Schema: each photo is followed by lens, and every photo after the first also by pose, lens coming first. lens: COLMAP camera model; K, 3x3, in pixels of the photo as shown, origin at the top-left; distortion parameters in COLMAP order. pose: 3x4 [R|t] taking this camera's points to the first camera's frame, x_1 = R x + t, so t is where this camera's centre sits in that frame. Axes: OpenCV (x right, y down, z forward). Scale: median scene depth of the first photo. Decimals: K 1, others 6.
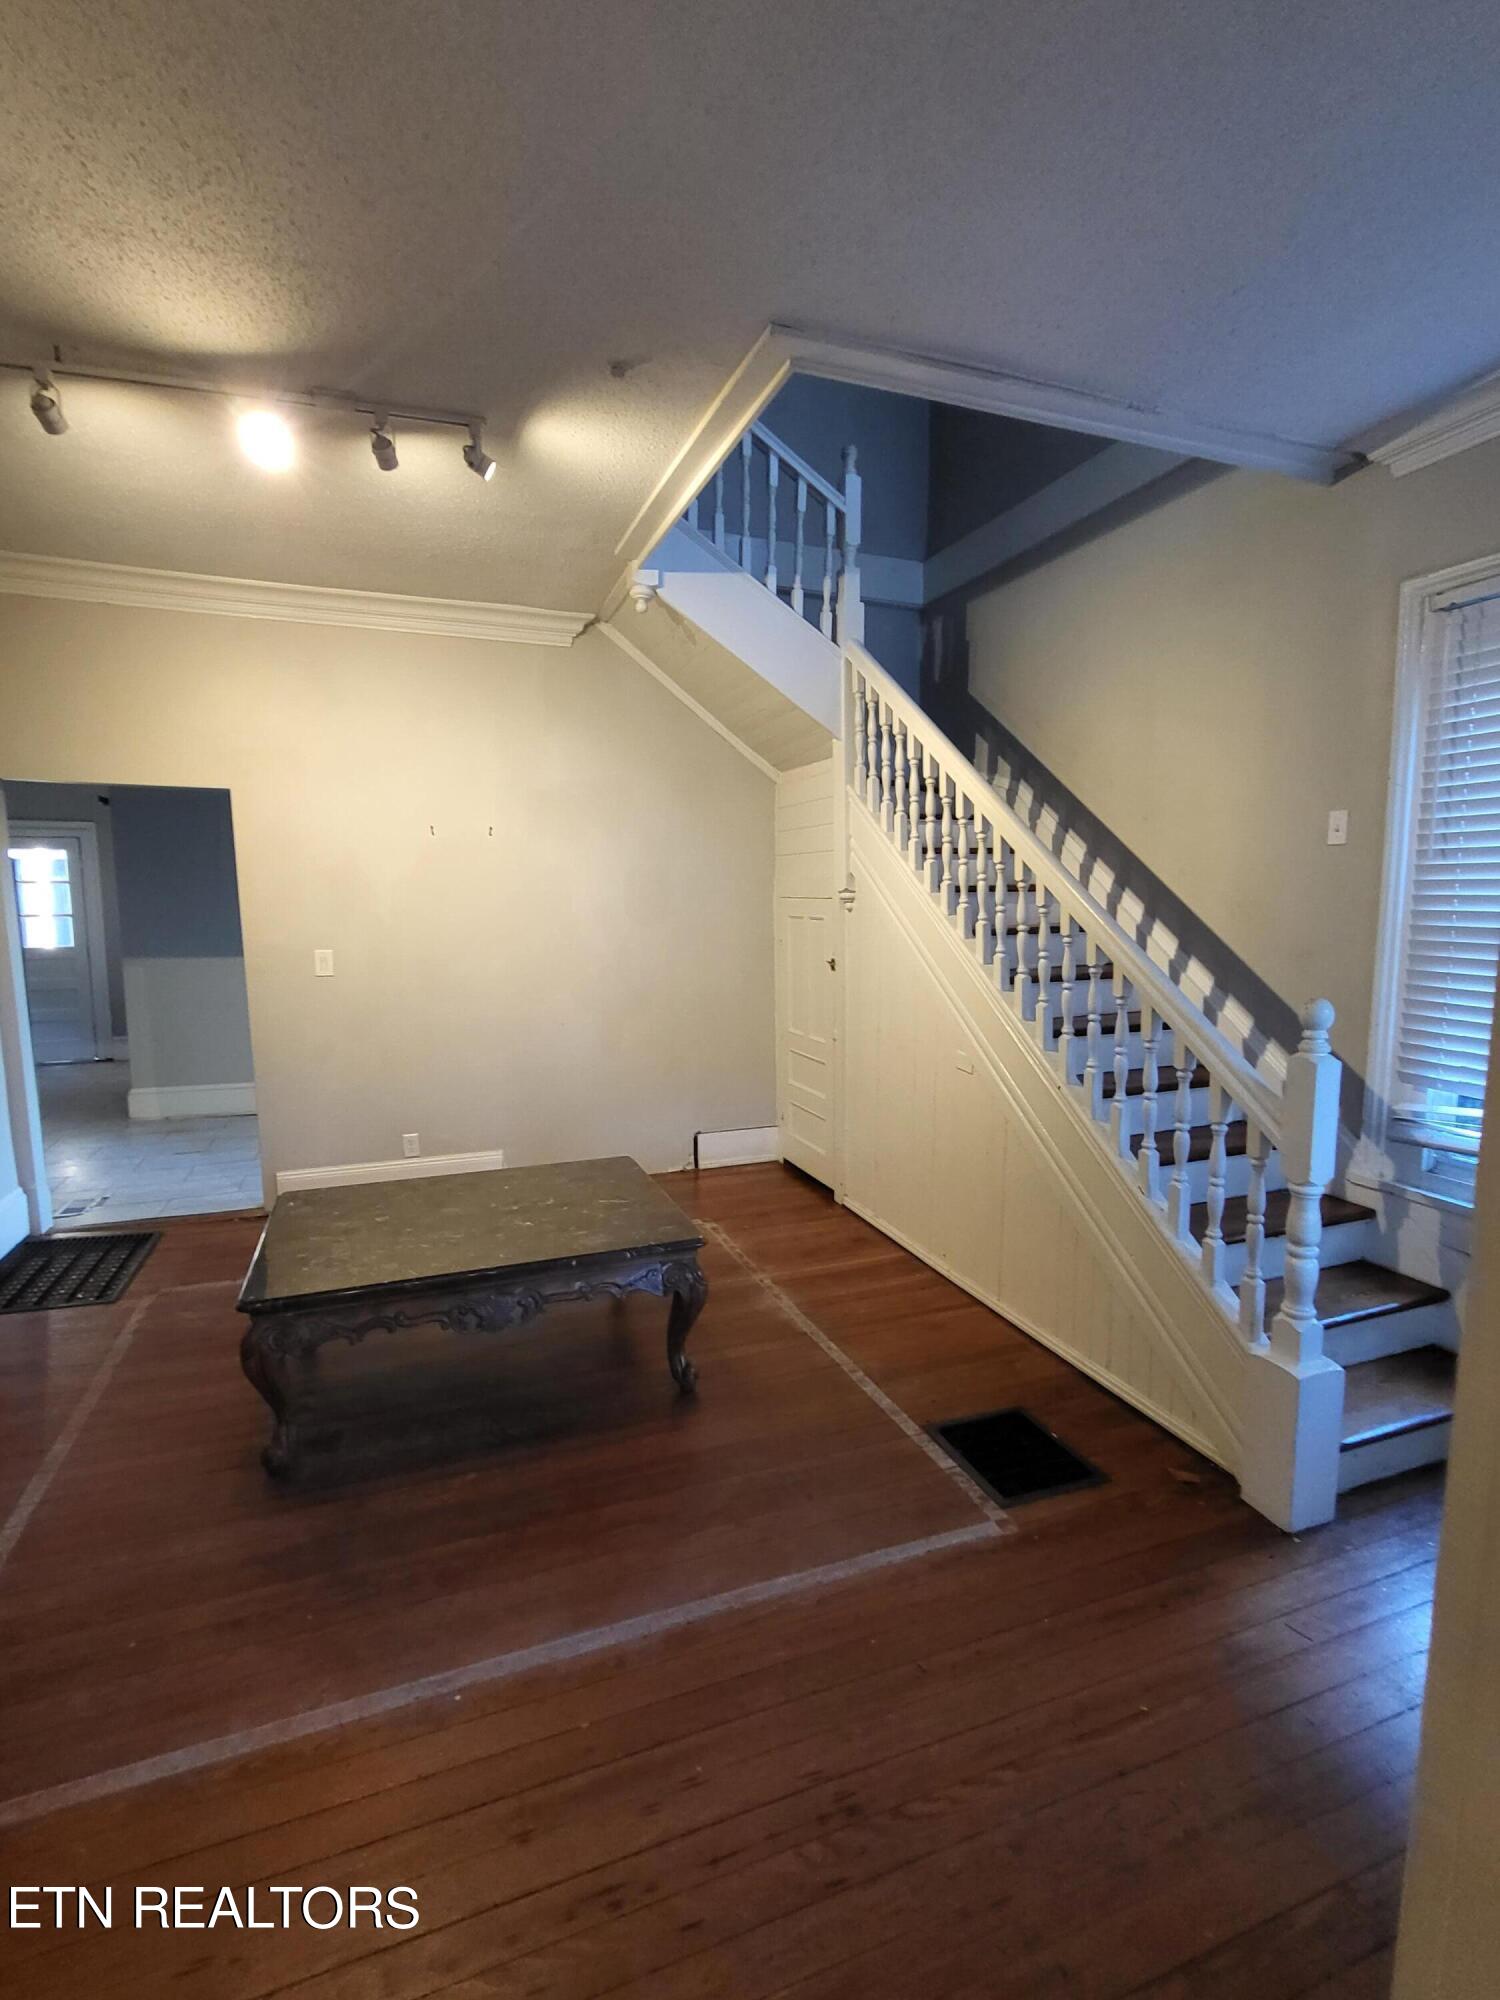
lens RADIAL K [[914.9, 0, 736.1], [0, 914.9, 1002.5], [0, 0, 1]] dist [-0.000889, -0.001039]
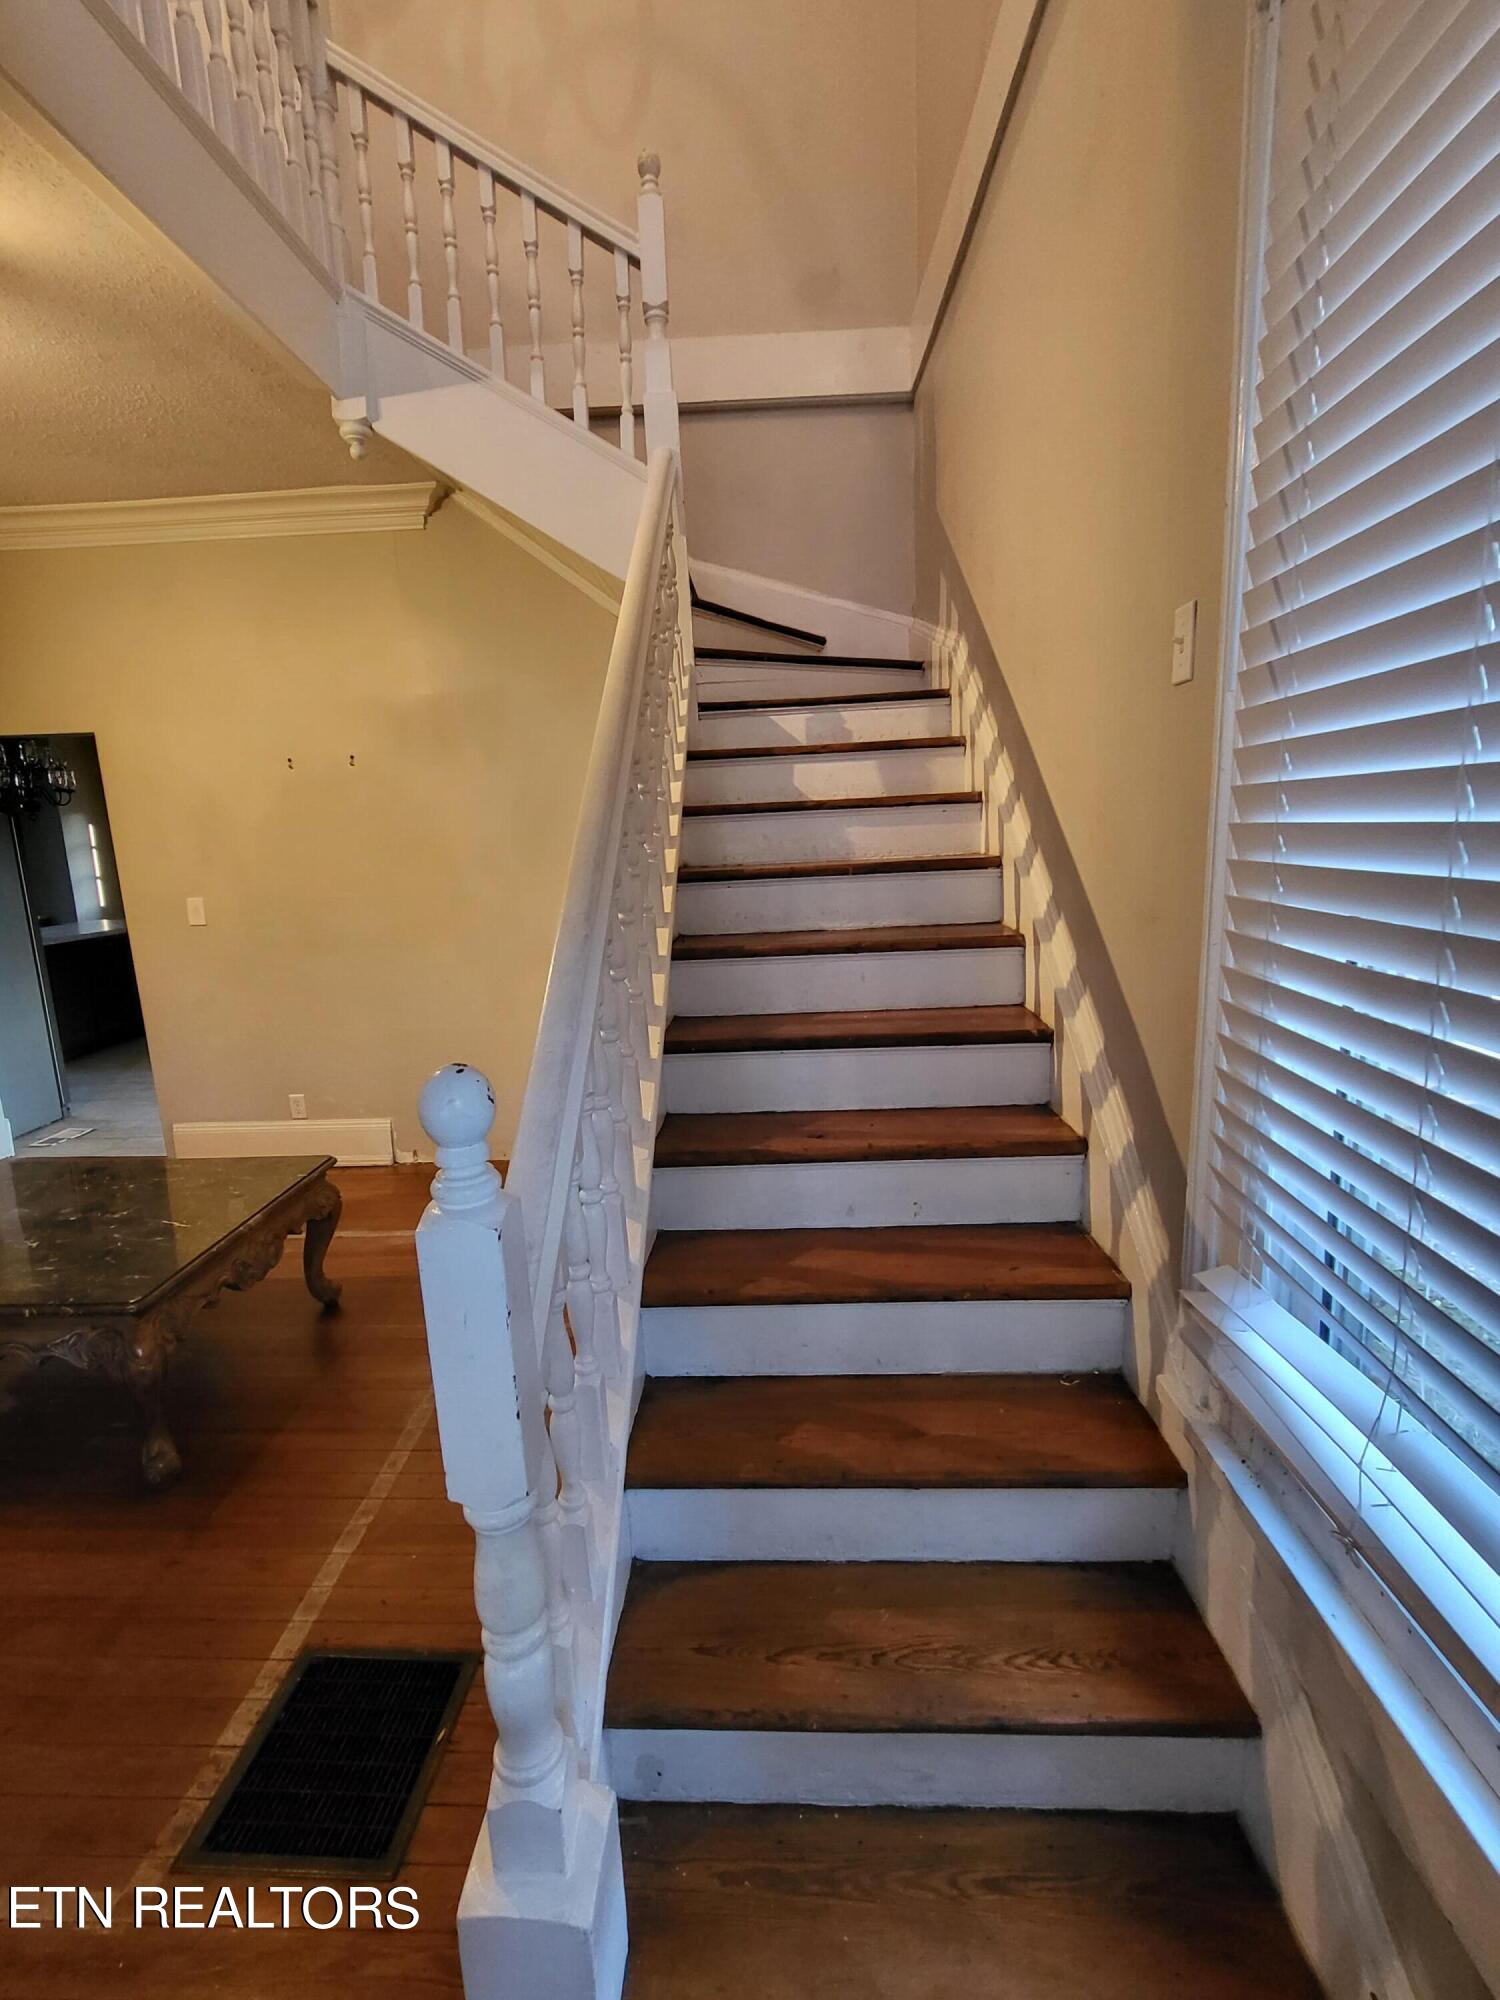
lens RADIAL K [[914.9, 0, 736.1], [0, 914.9, 1002.5], [0, 0, 1]] dist [-0.000889, -0.001039]
pose [[0.925008, 0.041022, -0.377728, 0.468523], [-0.011288, 0.996683, 0.080599, -0.034781], [0.379781, -0.070291, 0.922402, 0.357243]]
